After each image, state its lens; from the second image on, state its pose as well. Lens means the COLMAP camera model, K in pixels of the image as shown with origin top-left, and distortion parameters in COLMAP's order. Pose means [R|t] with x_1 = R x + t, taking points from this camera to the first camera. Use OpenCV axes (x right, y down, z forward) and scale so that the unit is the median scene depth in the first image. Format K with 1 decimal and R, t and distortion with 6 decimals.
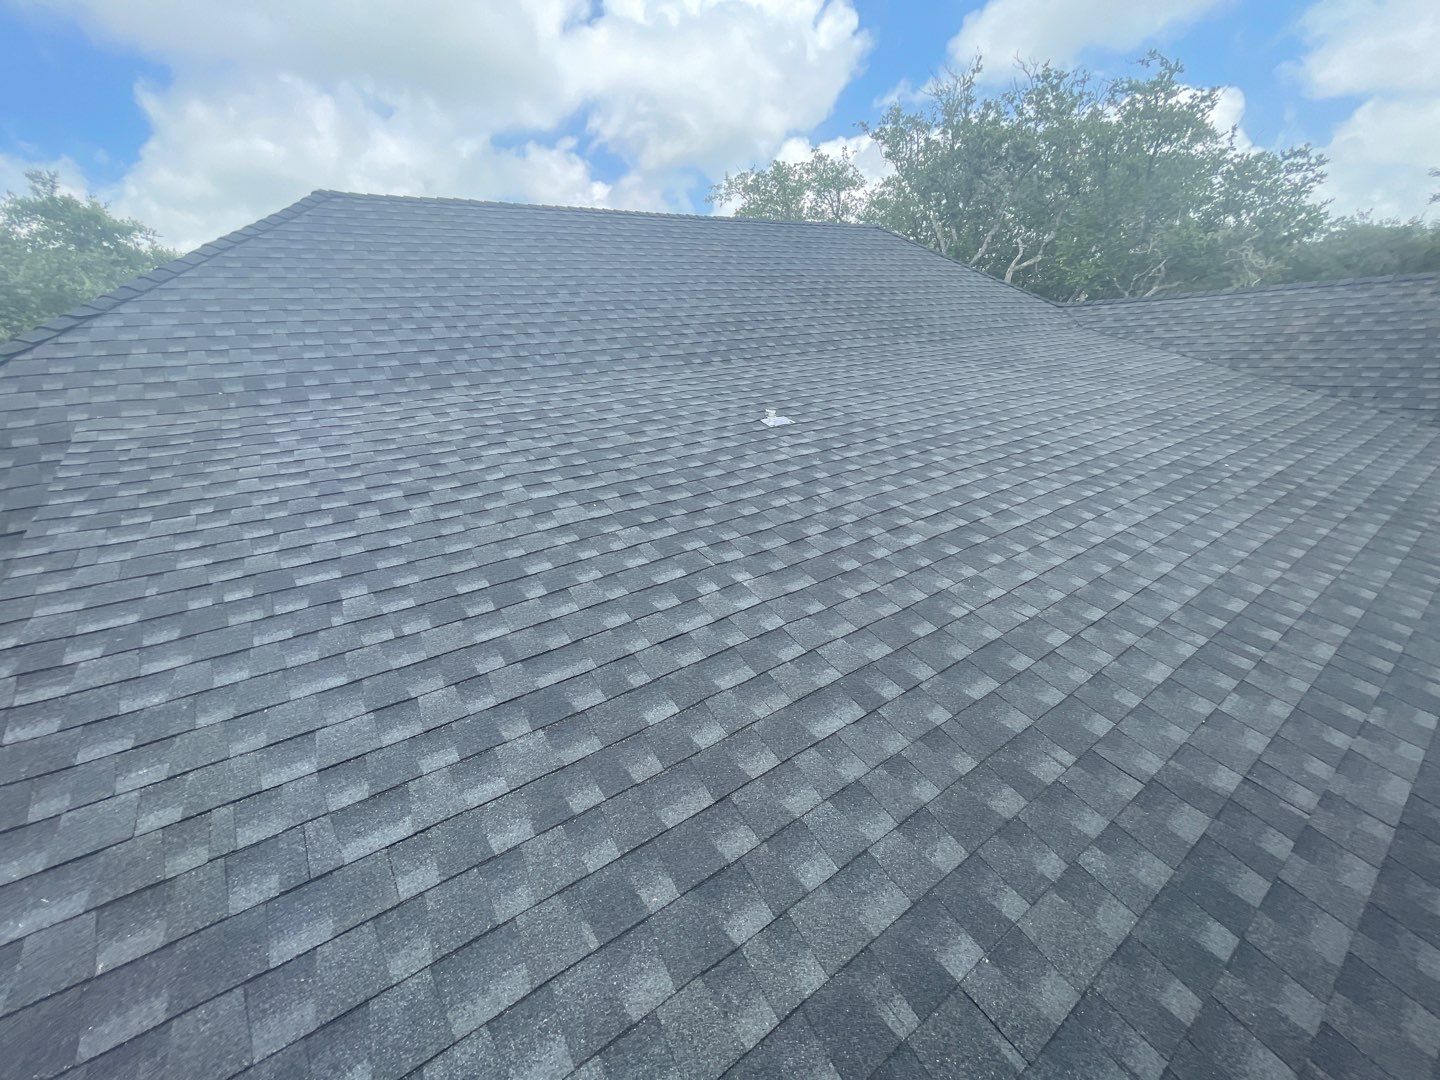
lens RADIAL K [[580.0, 0, 712.9], [0, 580.0, 541.0], [0, 0, 1]] dist [-0.001748, 0.000314]
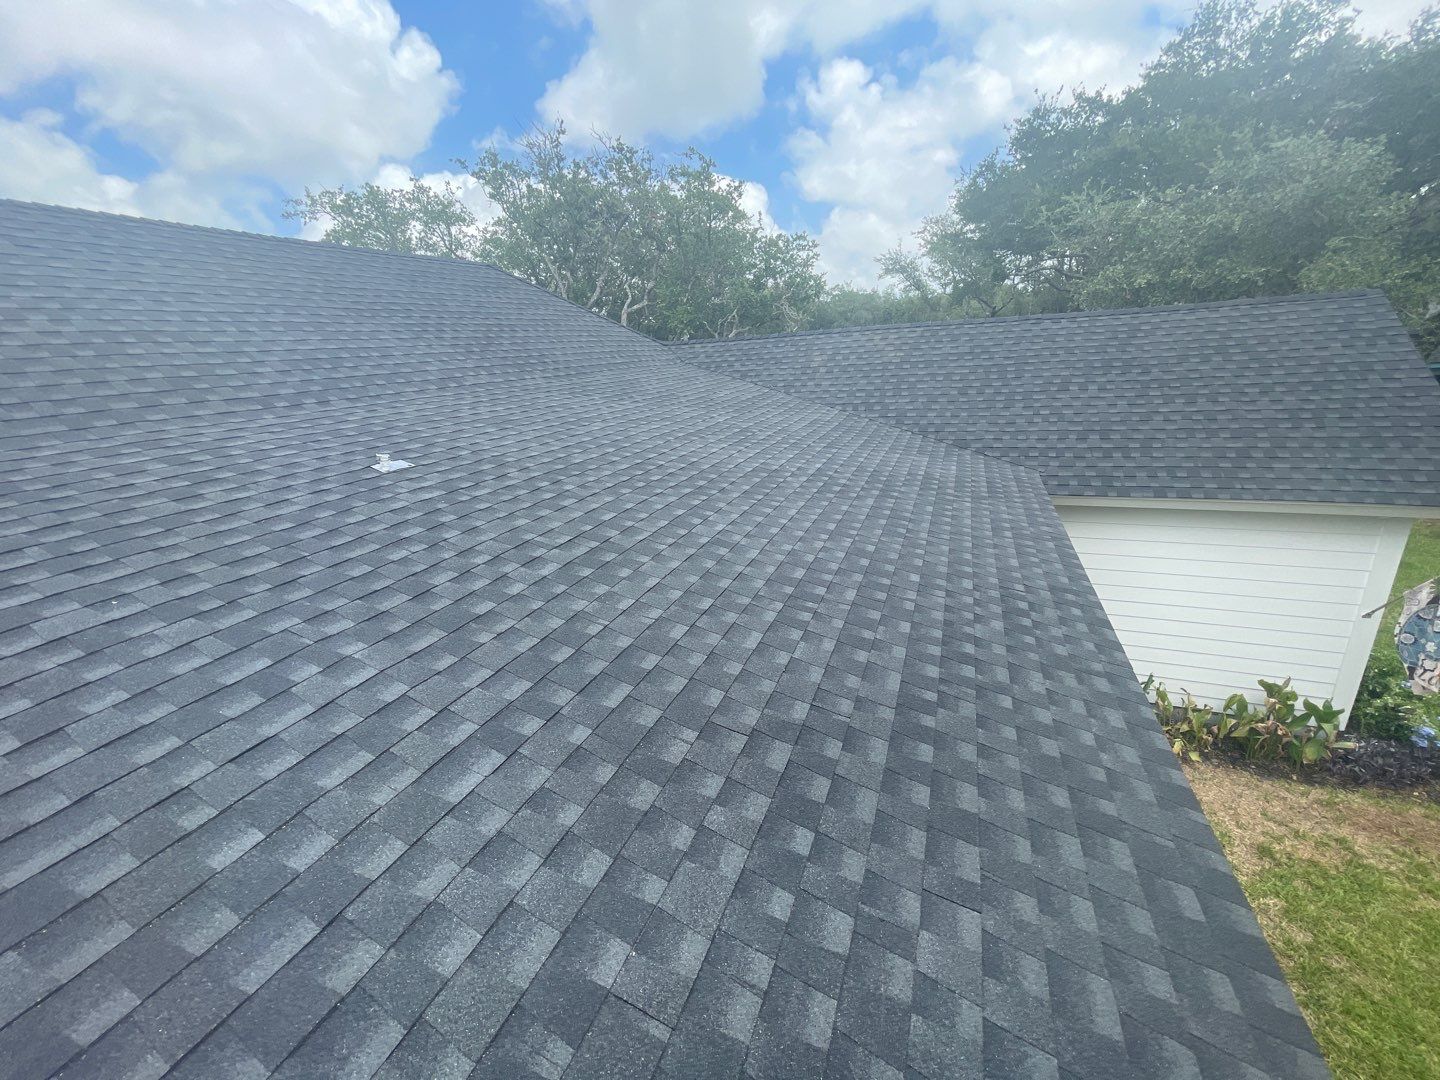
lens RADIAL K [[579.0, 0, 710.6], [0, 579.0, 539.4], [0, 0, 1]] dist [-0.000365, 0.000274]
pose [[0.845977, -0.158023, 0.509266, 0.064612], [0.186332, 0.982476, -0.004671, 0.003761], [-0.499603, 0.098844, 0.860597, -0.021802]]
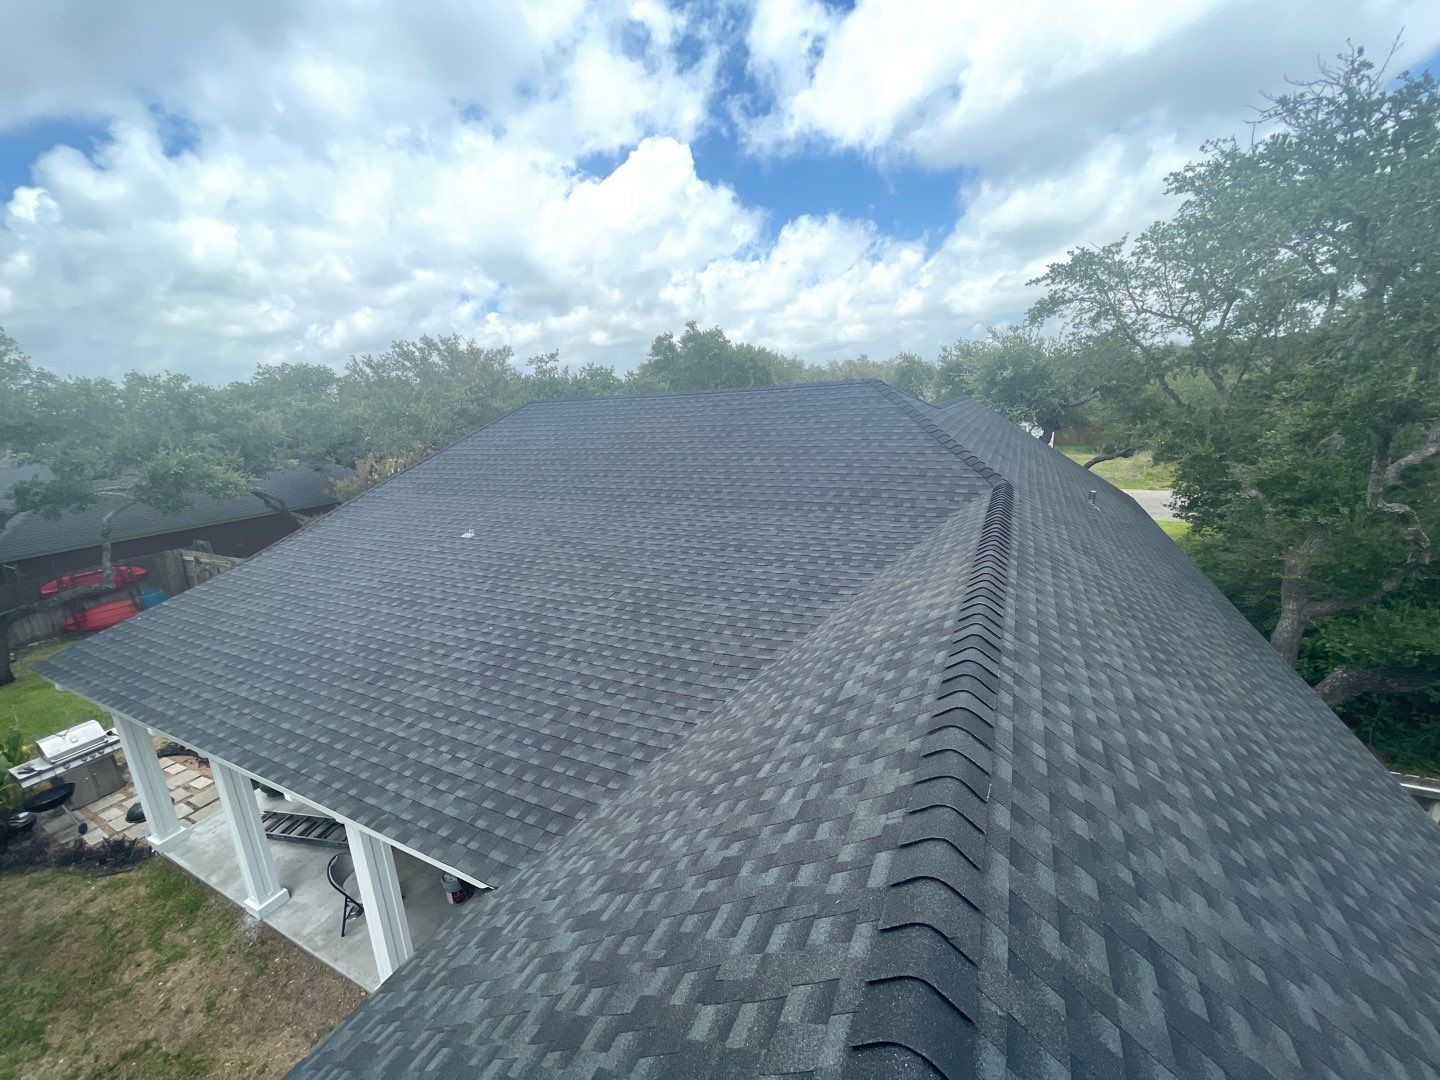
lens RADIAL K [[580.0, 0, 712.9], [0, 580.0, 541.0], [0, 0, 1]] dist [-0.001748, 0.000314]
pose [[0.472740, 0.254387, -0.843685, 3.140169], [-0.275775, 0.952041, 0.132534, -0.947870], [0.836938, 0.170013, 0.520221, 0.782429]]
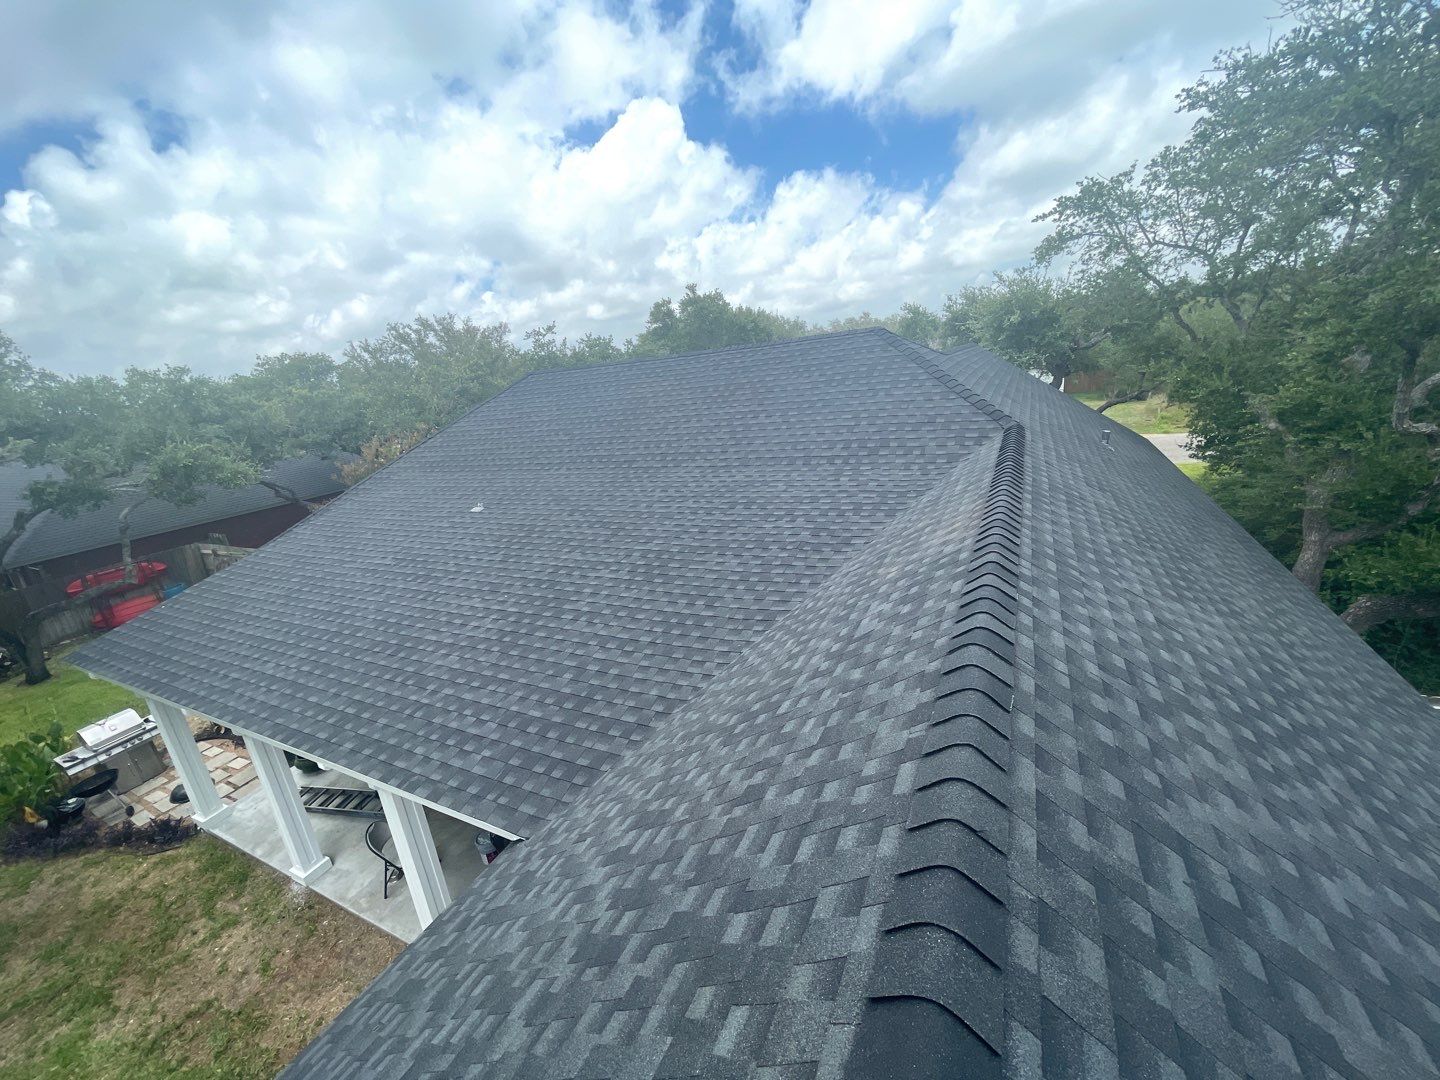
lens RADIAL K [[580.0, 0, 712.9], [0, 580.0, 541.0], [0, 0, 1]] dist [-0.001748, 0.000314]
pose [[0.472537, 0.271343, -0.838500, 3.144453], [-0.222912, 0.957285, 0.184160, -0.899767], [0.852654, 0.099889, 0.512838, 0.794021]]
